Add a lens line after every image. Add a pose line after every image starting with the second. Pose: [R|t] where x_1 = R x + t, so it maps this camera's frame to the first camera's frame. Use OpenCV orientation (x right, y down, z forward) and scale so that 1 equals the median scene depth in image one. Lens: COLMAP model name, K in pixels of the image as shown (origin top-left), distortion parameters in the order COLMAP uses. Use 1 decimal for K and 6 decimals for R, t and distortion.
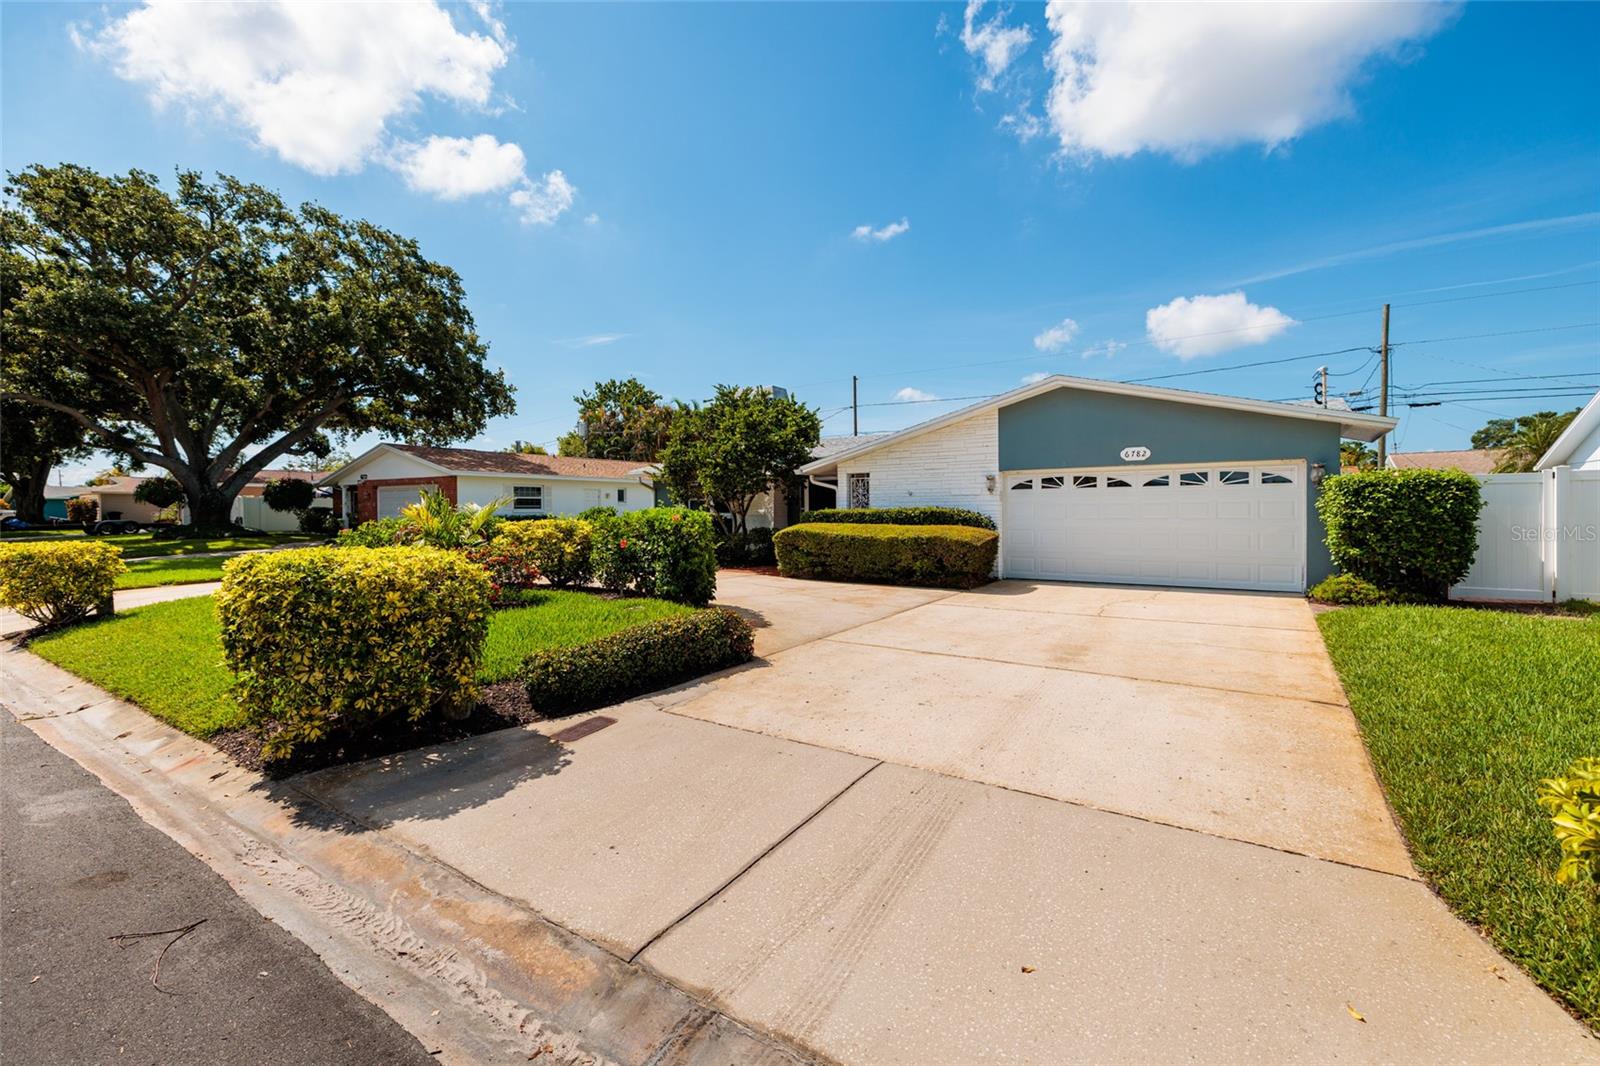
lens RADIAL K [[692.9, 0, 817.7], [0, 692.9, 533.6], [0, 0, 1]] dist [0.005825, -0.001164]
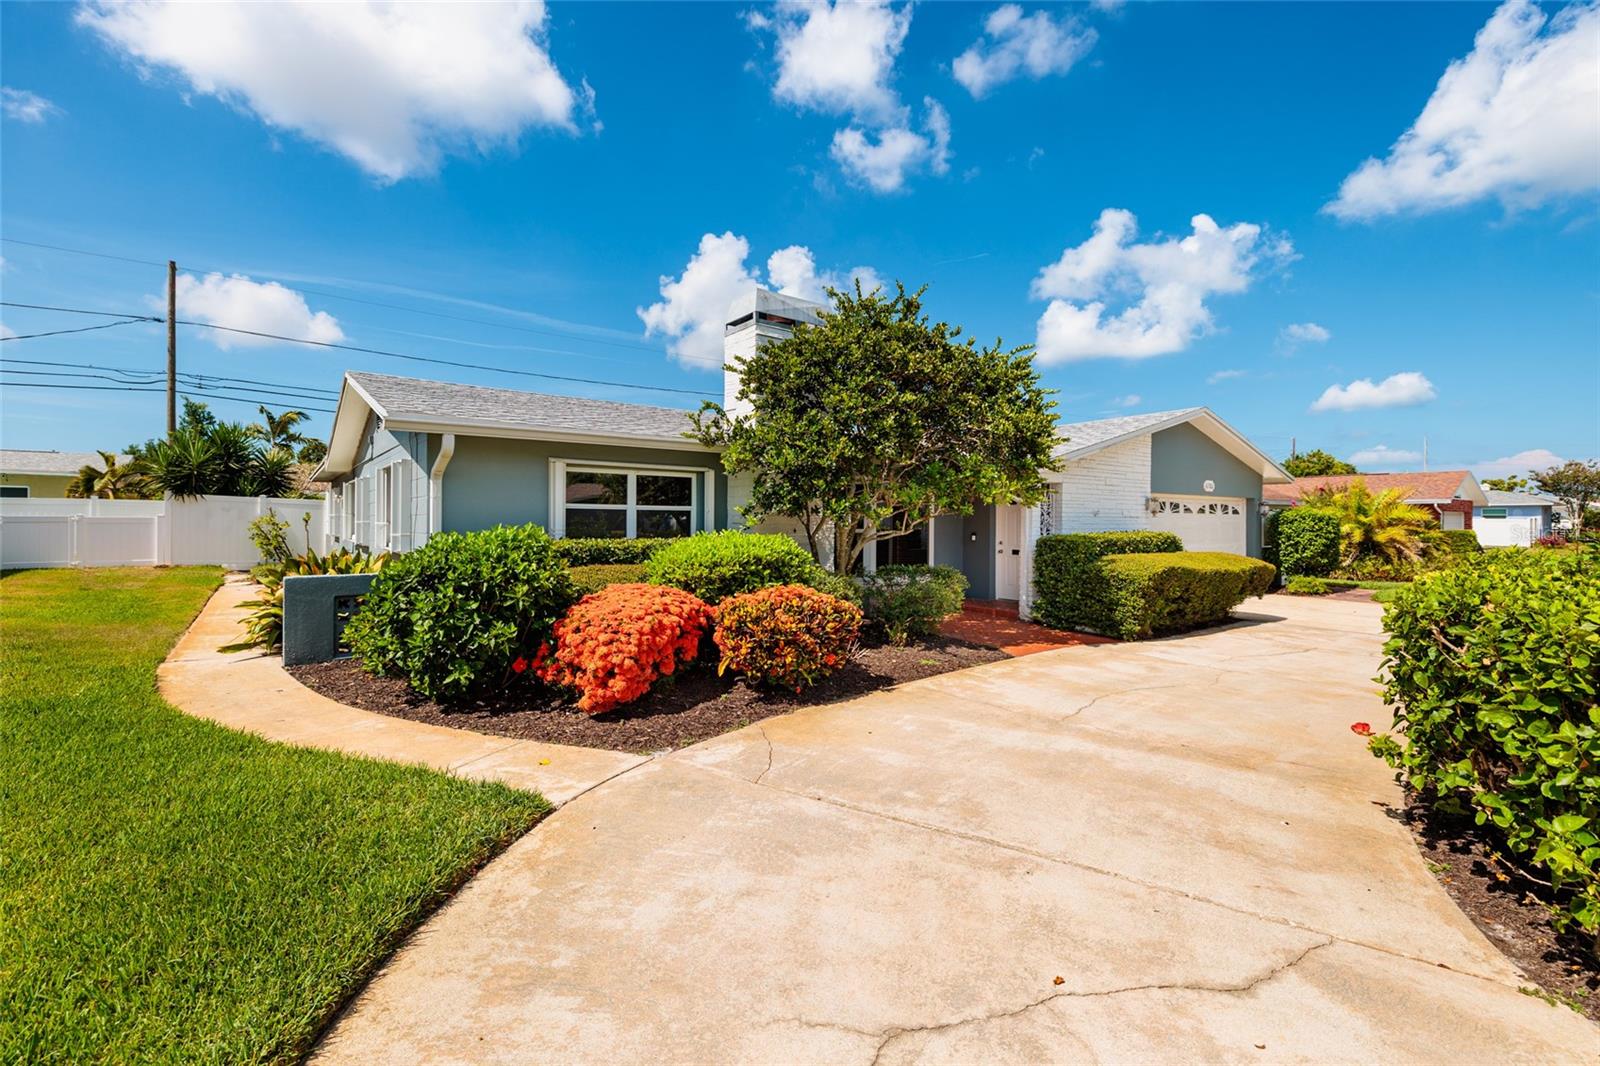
lens RADIAL K [[692.9, 0, 805.9], [0, 692.9, 525.6], [0, 0, 1]] dist [0.005825, -0.001164]
pose [[0.316079, 0.002713, 0.948729, -0.638492], [0.027060, 0.999563, -0.011873, -0.037280], [-0.948347, 0.029425, 0.315867, 0.921703]]
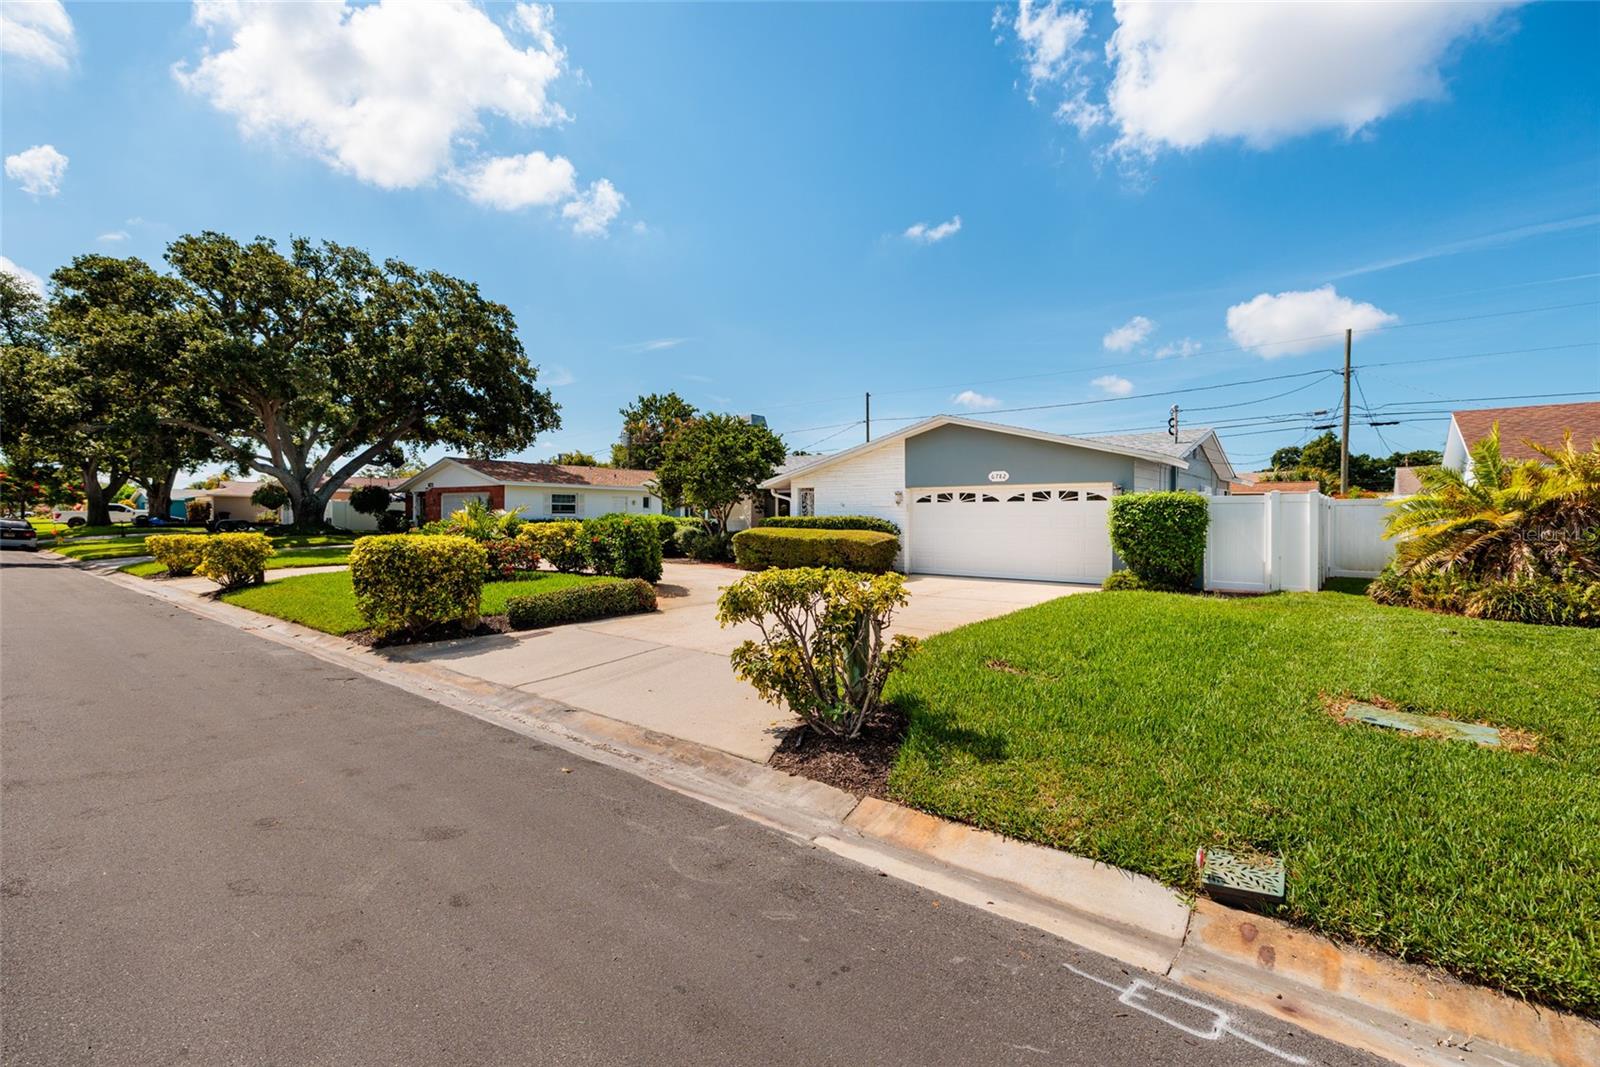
lens RADIAL K [[712.3, 0, 812.7], [0, 712.3, 536.6], [0, 0, 1]] dist [0.009920, -0.001759]
pose [[0.995806, 0.013104, -0.090544, 0.170182], [-0.013658, 0.999892, -0.005498, 0.006234], [0.090462, 0.006711, 0.995877, -0.245837]]
